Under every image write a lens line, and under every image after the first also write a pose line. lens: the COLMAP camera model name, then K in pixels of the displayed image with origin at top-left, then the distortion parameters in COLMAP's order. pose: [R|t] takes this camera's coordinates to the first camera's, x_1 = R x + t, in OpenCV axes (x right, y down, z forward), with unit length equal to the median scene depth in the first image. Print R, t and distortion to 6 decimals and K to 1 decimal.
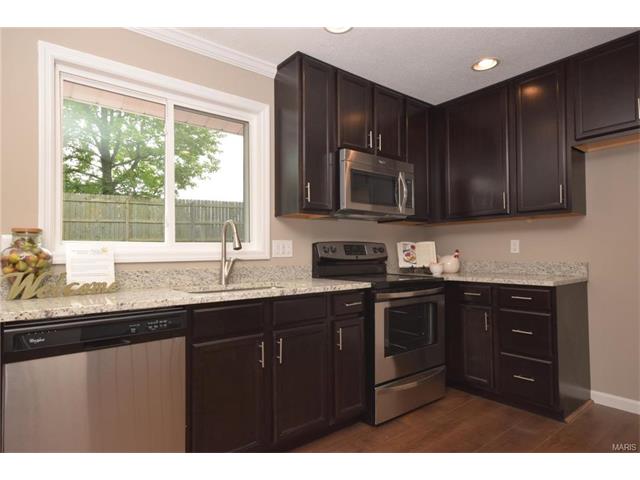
lens RADIAL K [[374.1, 0, 319.7], [0, 374.1, 242.6], [0, 0, 1]] dist [0.028232, -0.001093]
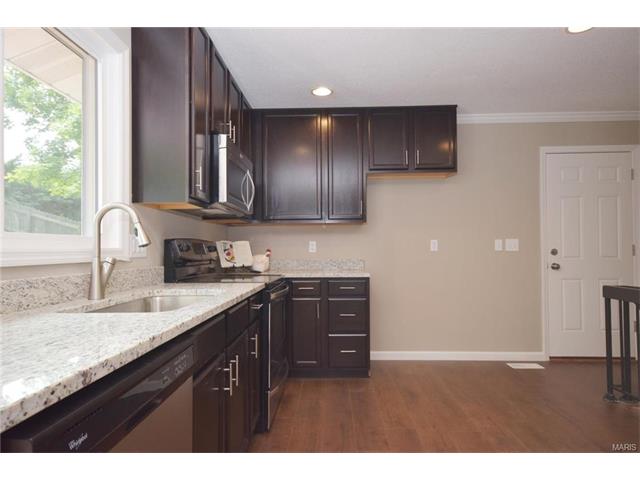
lens RADIAL K [[374.1, 0, 319.7], [0, 374.1, 242.6], [0, 0, 1]] dist [0.028232, -0.001093]
pose [[0.657819, 0.021097, 0.752880, -0.410137], [-0.021169, 0.999731, -0.009518, 0.008446], [-0.752878, -0.009676, 0.658089, 0.221054]]
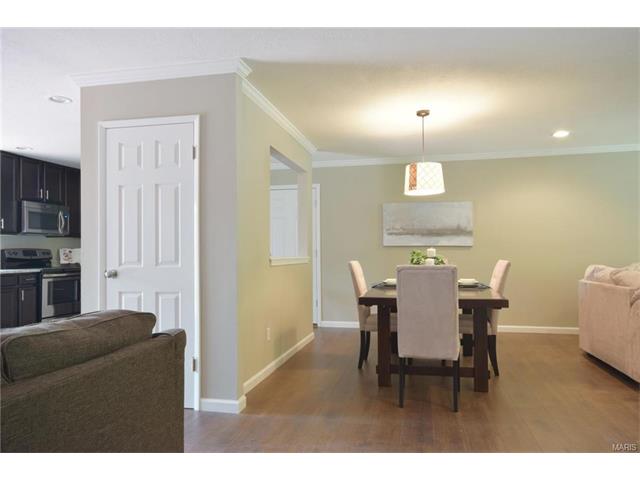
lens RADIAL K [[460.7, 0, 320.0], [0, 460.7, 240.0], [0, 0, 1]] dist [0.048815, 0.000171]
pose [[0.782740, 0.015331, 0.622160, -0.223632], [-0.009454, 0.999874, -0.012743, -0.029641], [-0.622277, 0.004093, 0.782786, -1.659639]]
